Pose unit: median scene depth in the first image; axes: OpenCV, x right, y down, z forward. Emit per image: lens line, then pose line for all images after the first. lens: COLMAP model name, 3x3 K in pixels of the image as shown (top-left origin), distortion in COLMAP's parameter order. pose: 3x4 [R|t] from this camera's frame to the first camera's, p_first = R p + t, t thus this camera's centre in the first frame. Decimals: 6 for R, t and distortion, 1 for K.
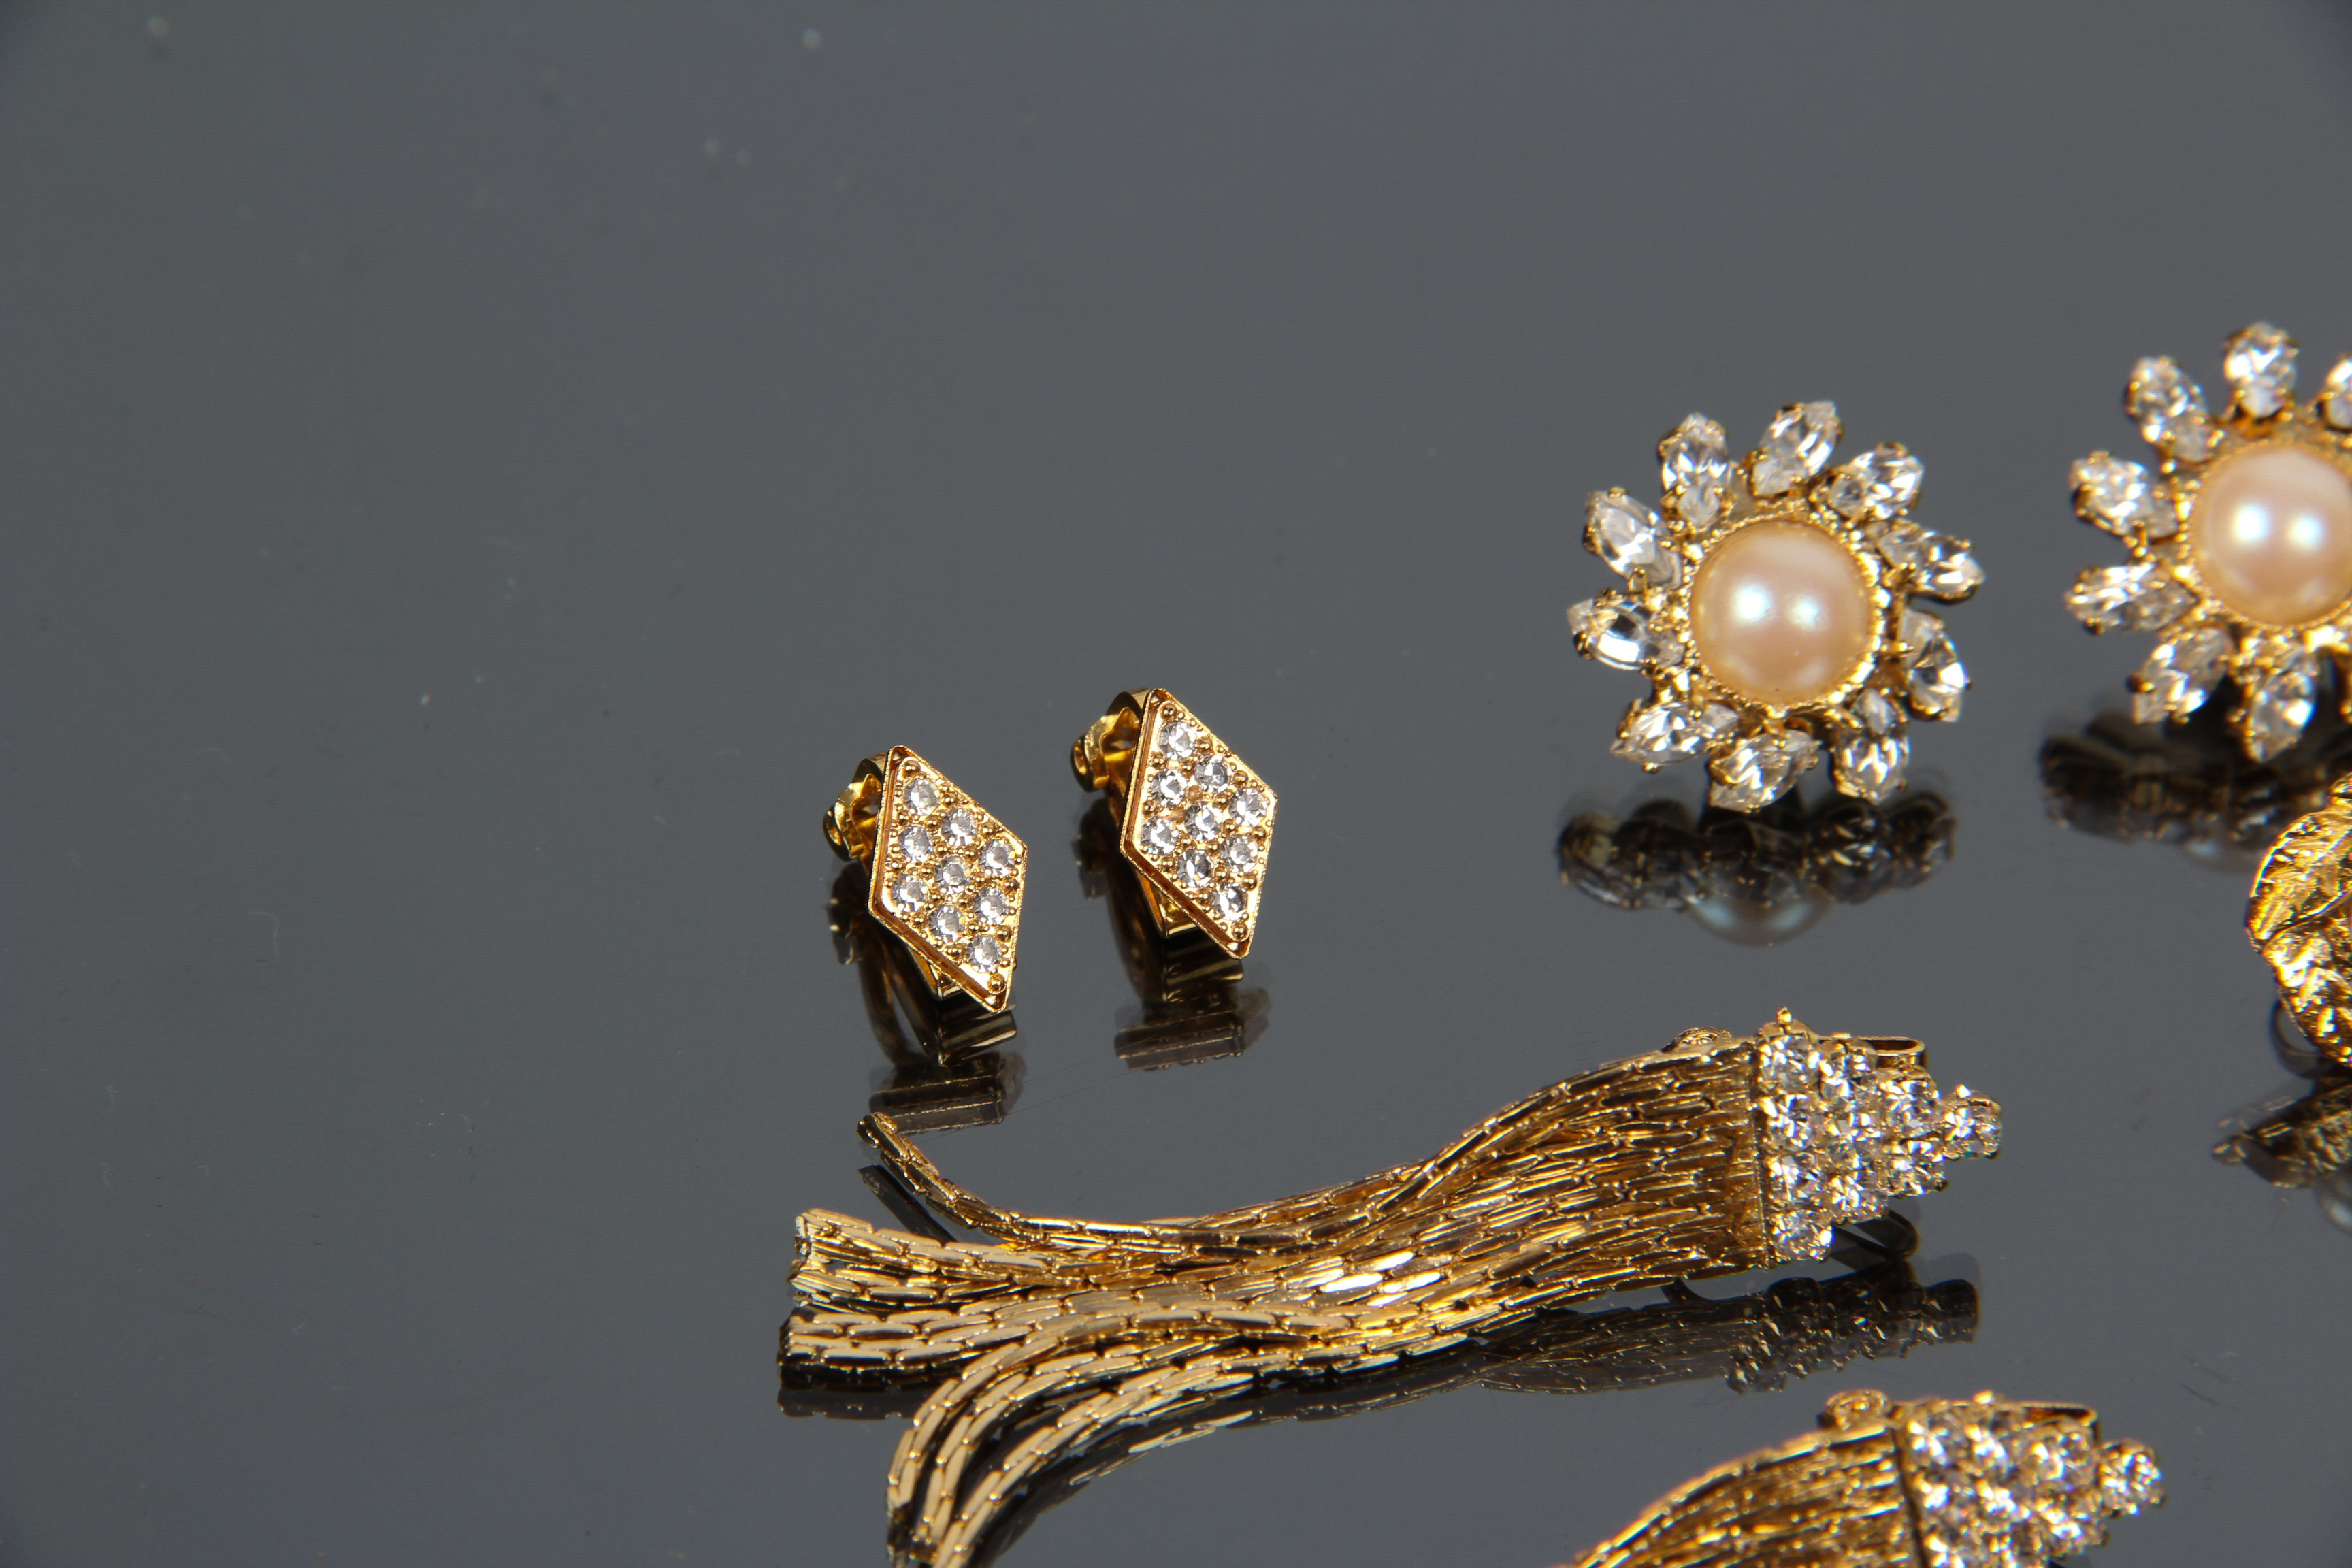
lens RADIAL K [[9062.5, 0, 1178.9], [0, 9062.5, 731.2], [0, 0, 1]] dist [0.303923, -8.563885]
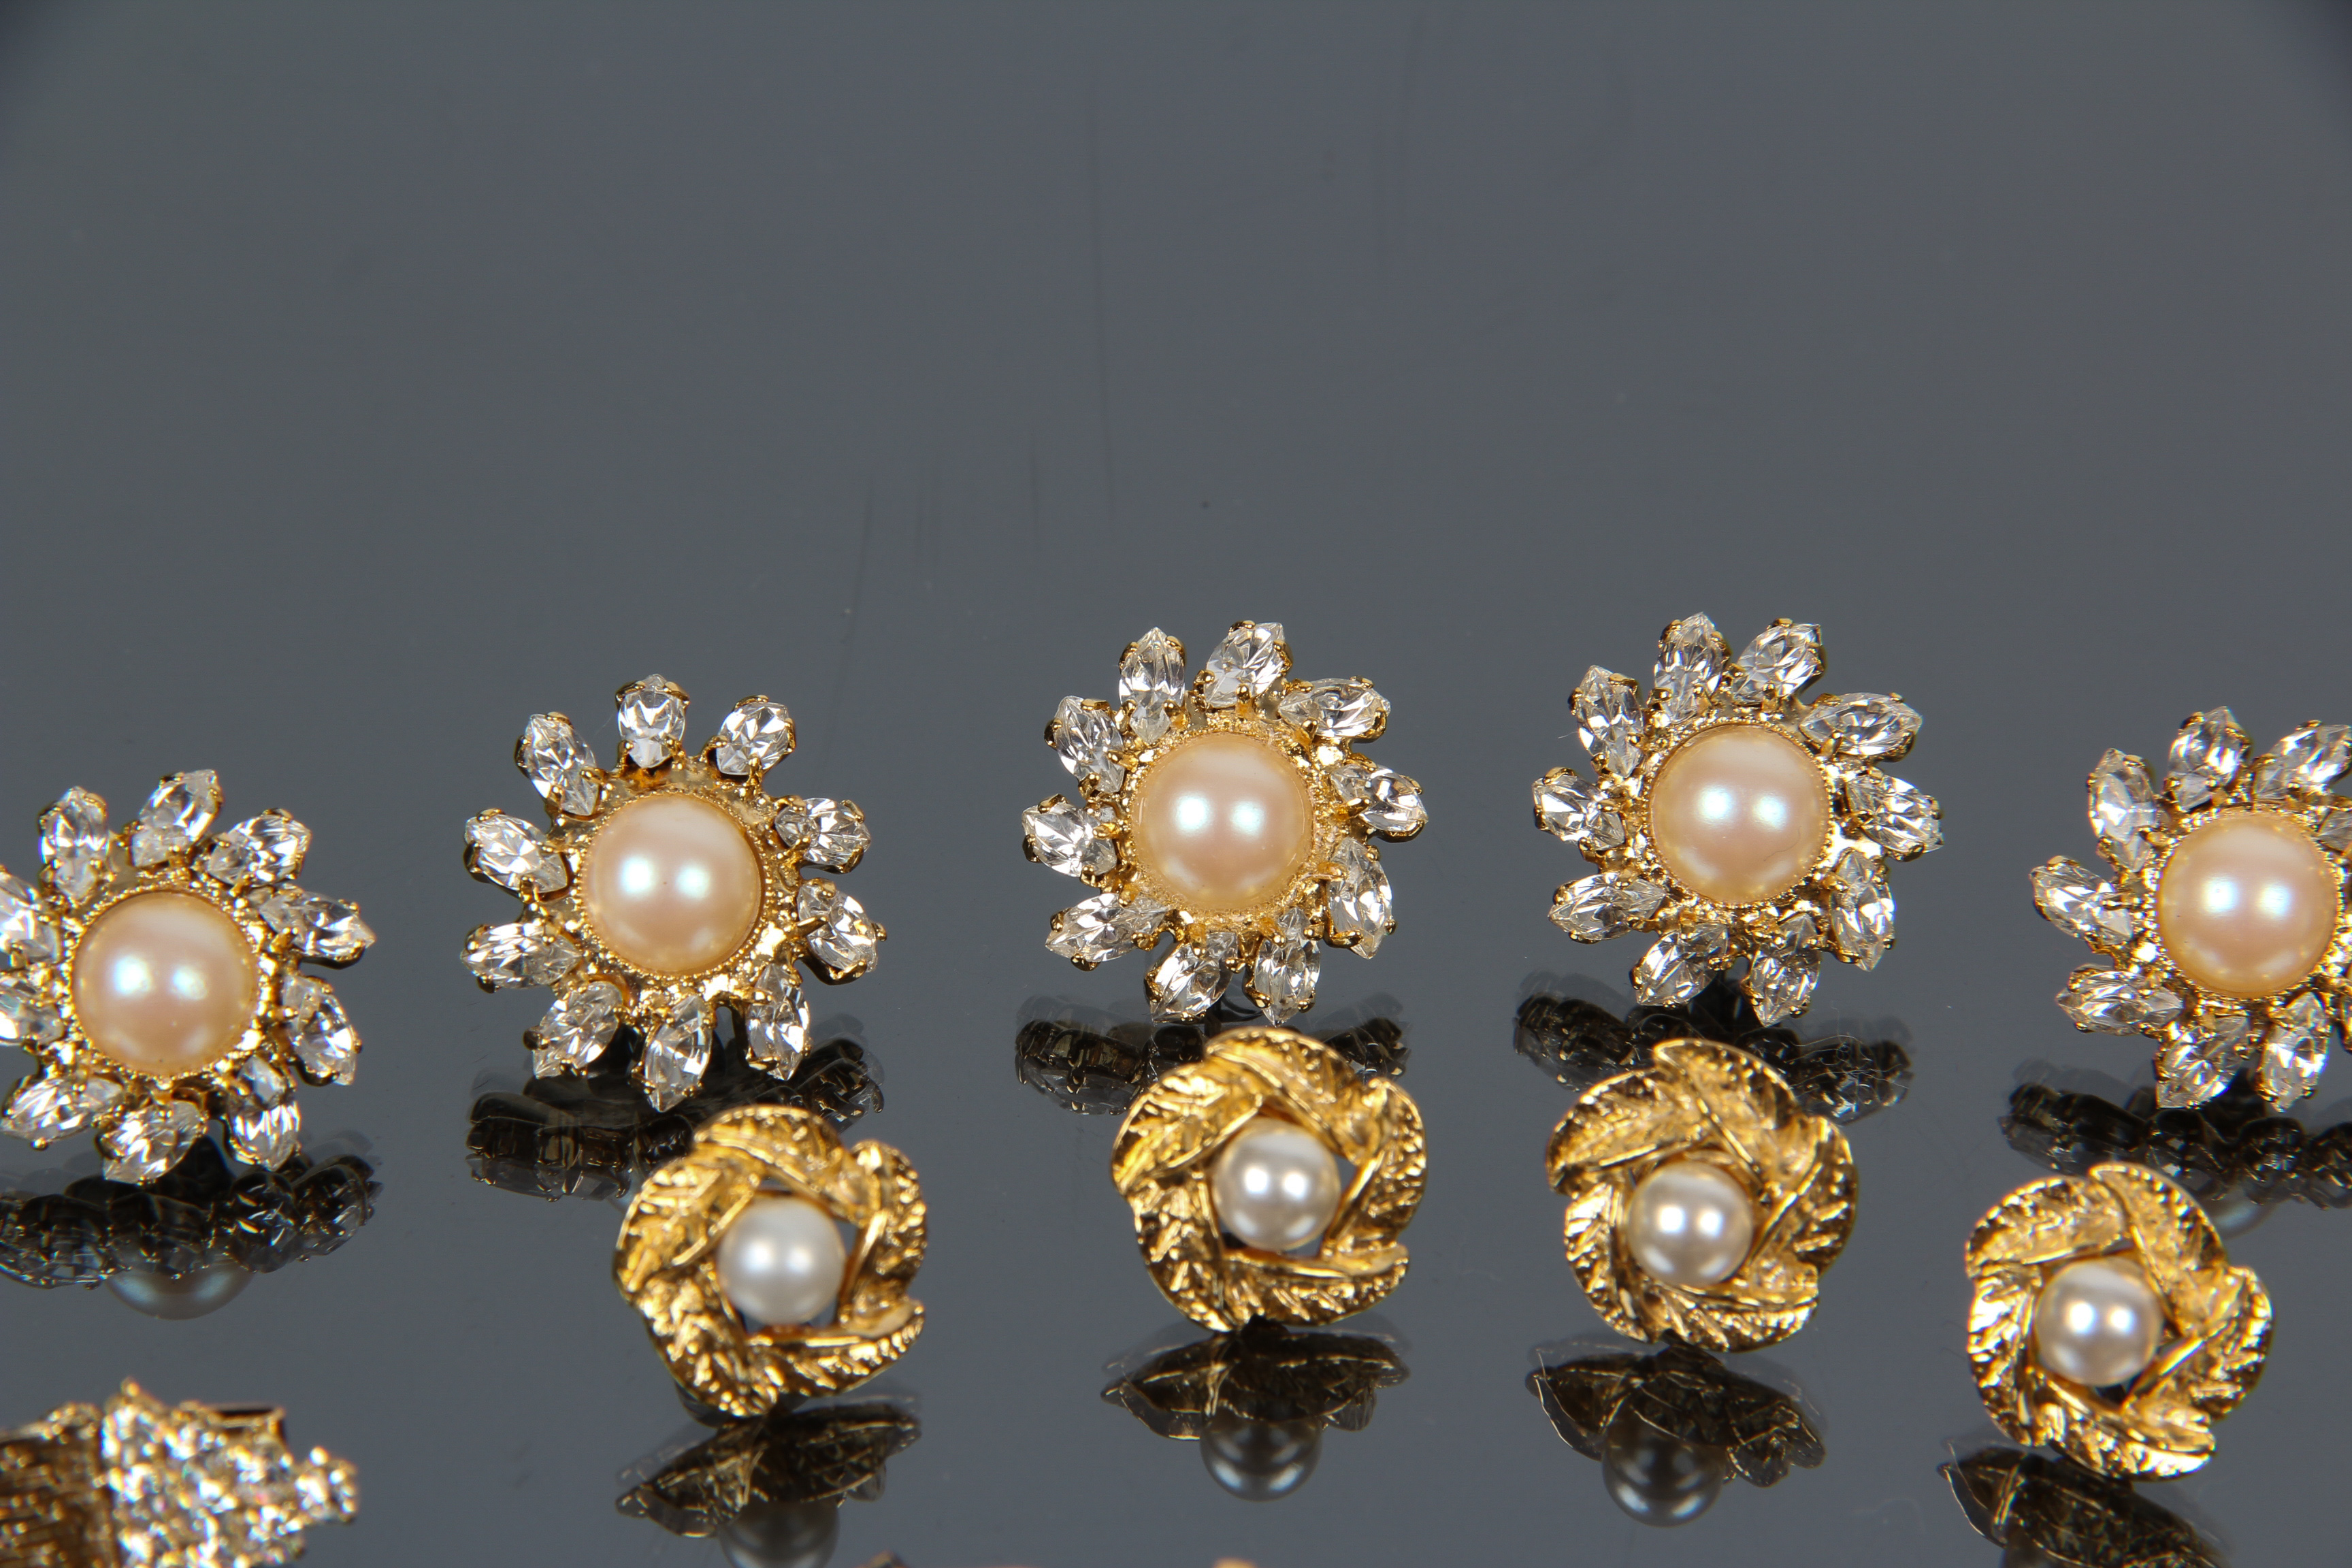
lens RADIAL K [[9062.5, 0, 1178.9], [0, 9062.5, 731.2], [0, 0, 1]] dist [0.303923, -8.563885]
pose [[0.997262, -0.038093, 0.063378, 0.117888], [0.040570, 0.998443, -0.038273, 0.002115], [-0.061821, 0.040739, 0.997255, -0.004325]]
